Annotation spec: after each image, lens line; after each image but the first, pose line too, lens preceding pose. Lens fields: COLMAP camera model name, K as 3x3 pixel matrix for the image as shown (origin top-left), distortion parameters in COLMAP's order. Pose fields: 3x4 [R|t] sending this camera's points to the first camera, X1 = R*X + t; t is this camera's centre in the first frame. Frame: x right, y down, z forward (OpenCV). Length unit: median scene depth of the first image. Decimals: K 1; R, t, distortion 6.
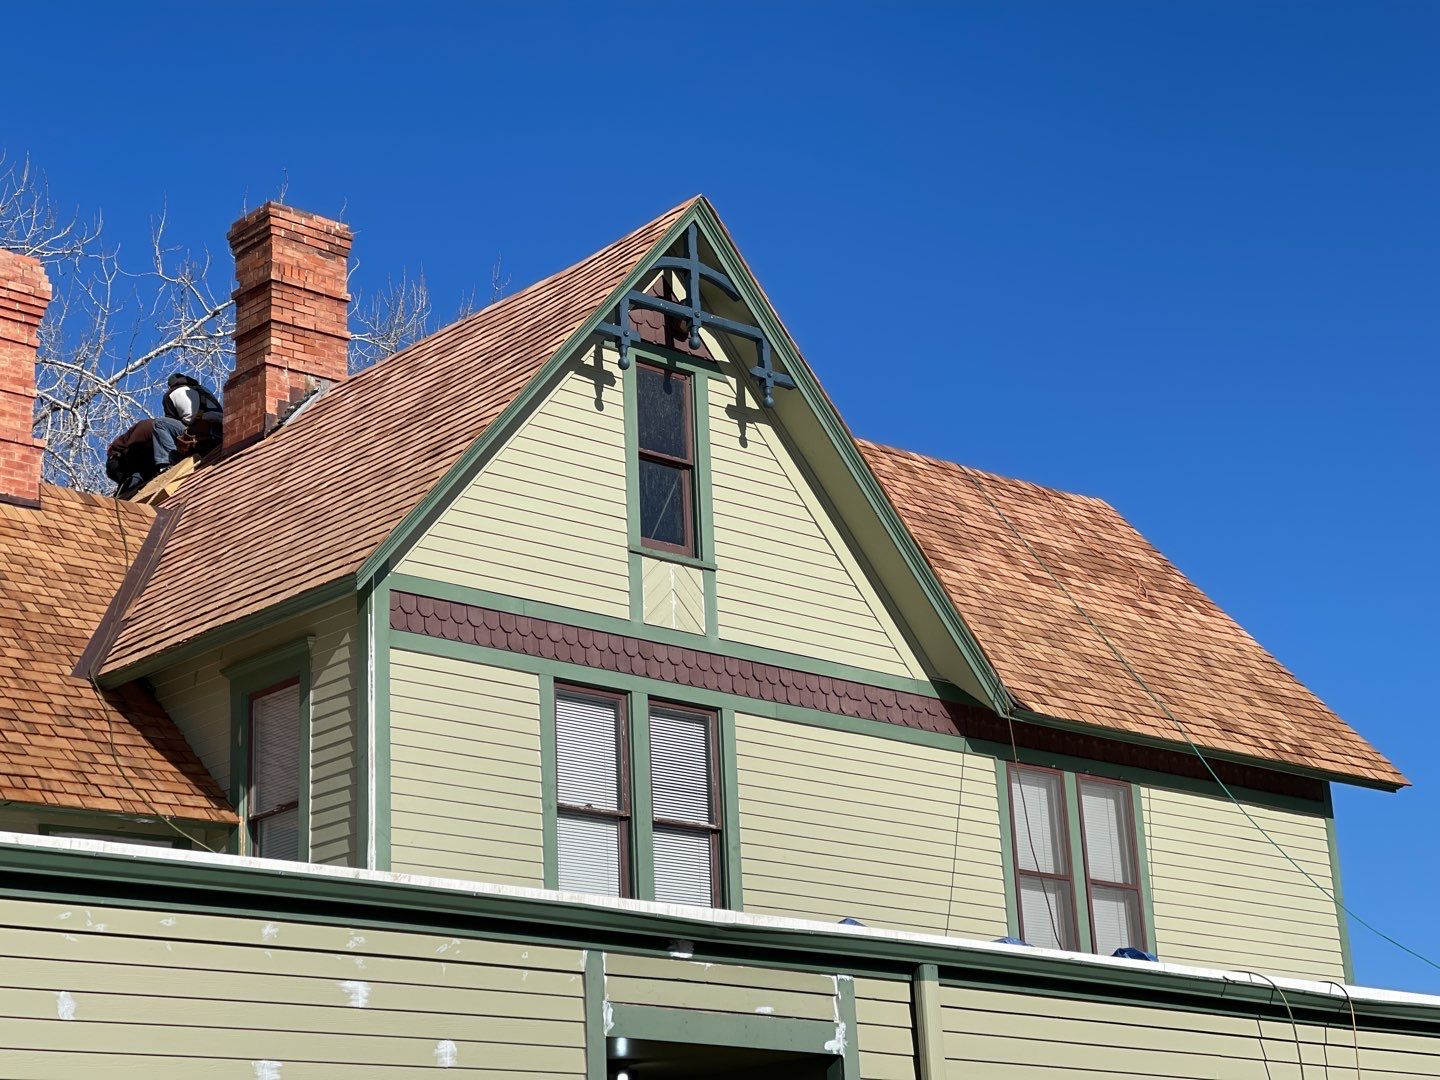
lens RADIAL K [[2659.7, 0, 711.3], [0, 2659.7, 524.7], [0, 0, 1]] dist [0.189149, 0.394083]
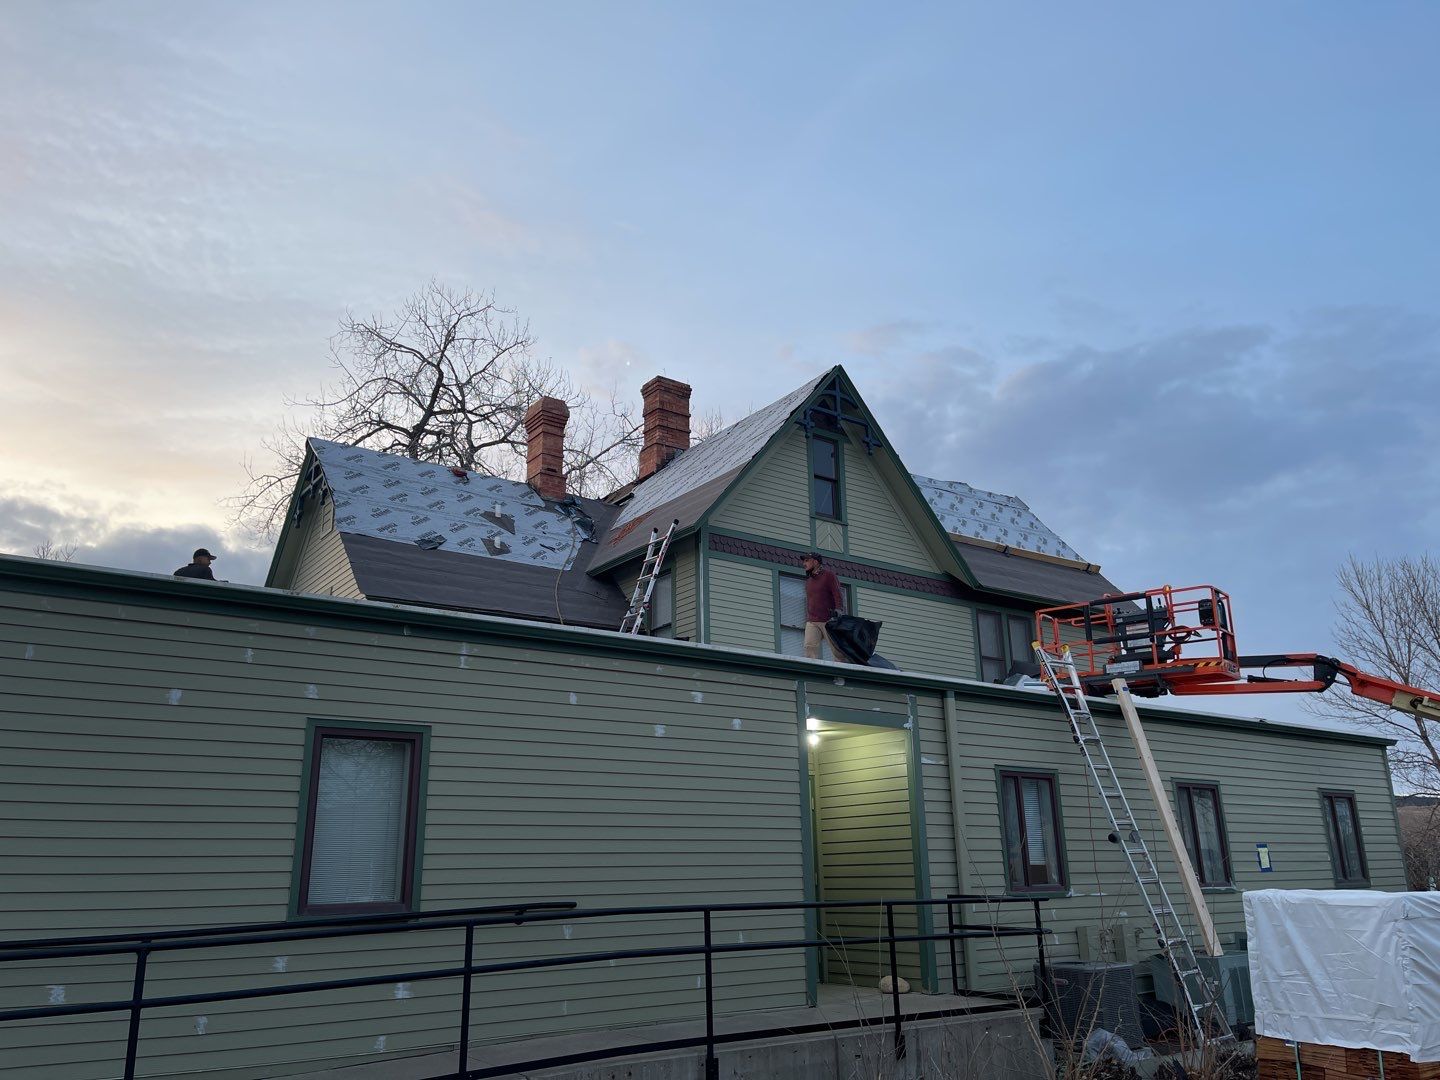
lens RADIAL K [[1087.7, 0, 720.0], [0, 1087.7, 540.0], [0, 0, 1]] dist [0.070110, -0.099442]
pose [[0.994154, -0.006521, -0.107777, -0.007140], [0.008045, 0.999874, 0.013710, 0.016397], [0.107674, -0.014497, 0.994081, 0.049569]]
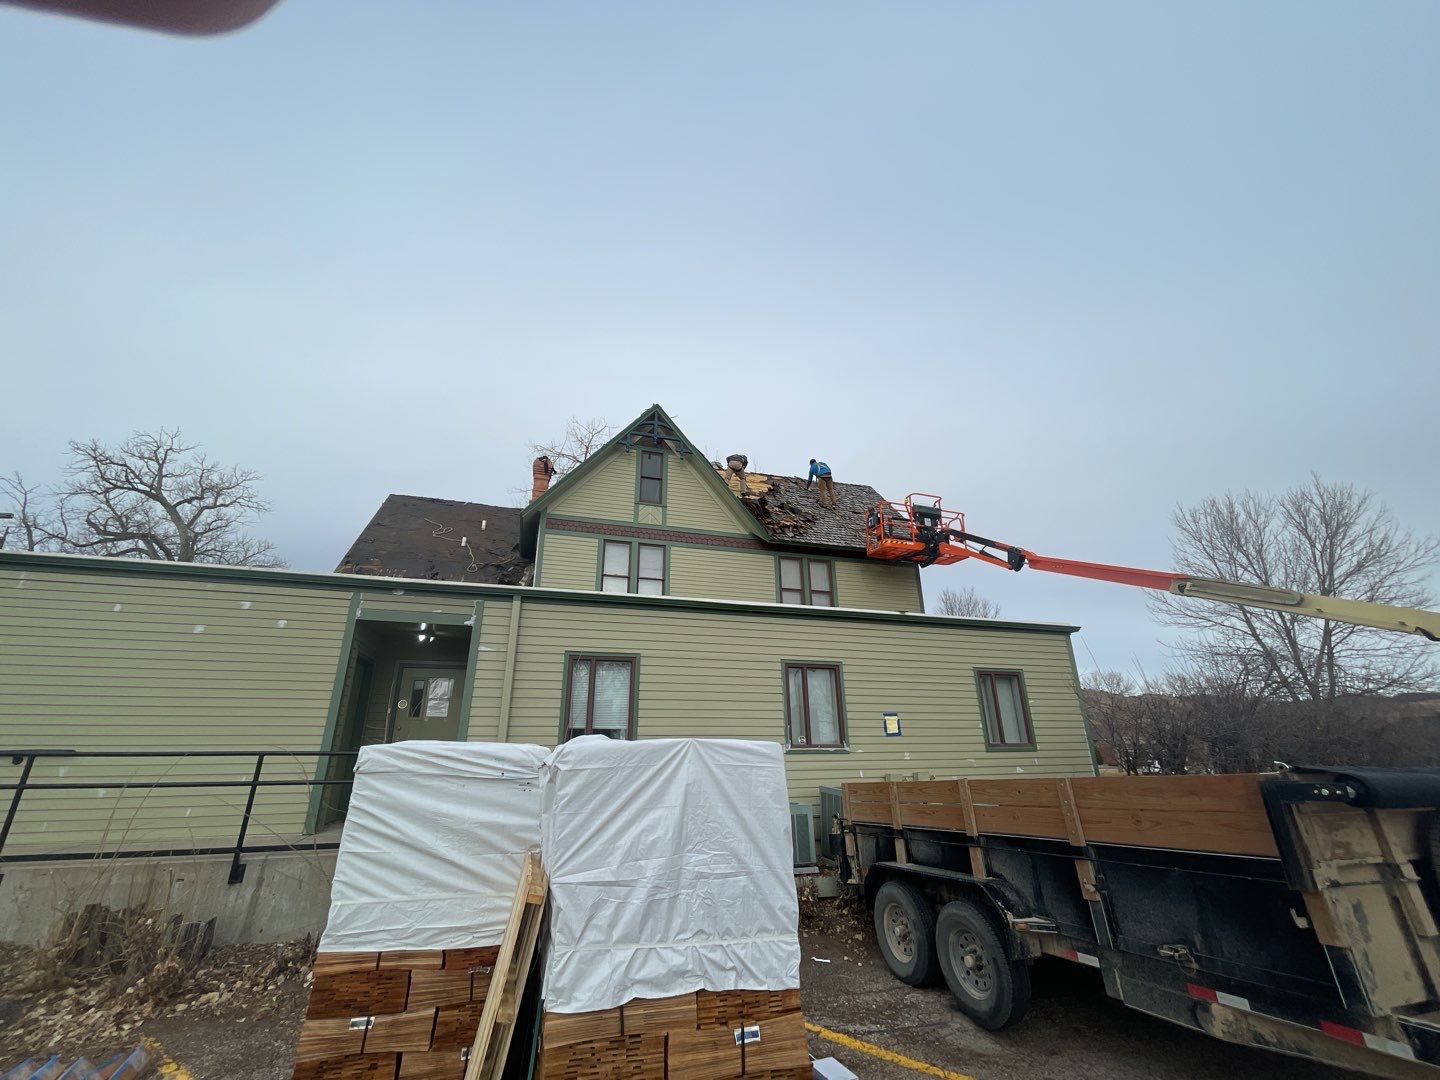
lens RADIAL K [[582.0, 0, 706.2], [0, 582.0, 538.0], [0, 0, 1]] dist [-0.000969, 0.000215]
pose [[0.904241, -0.113435, -0.411680, 0.370068], [0.101140, 0.993533, -0.051609, 0.105747], [0.414871, 0.005029, 0.909866, 0.341213]]
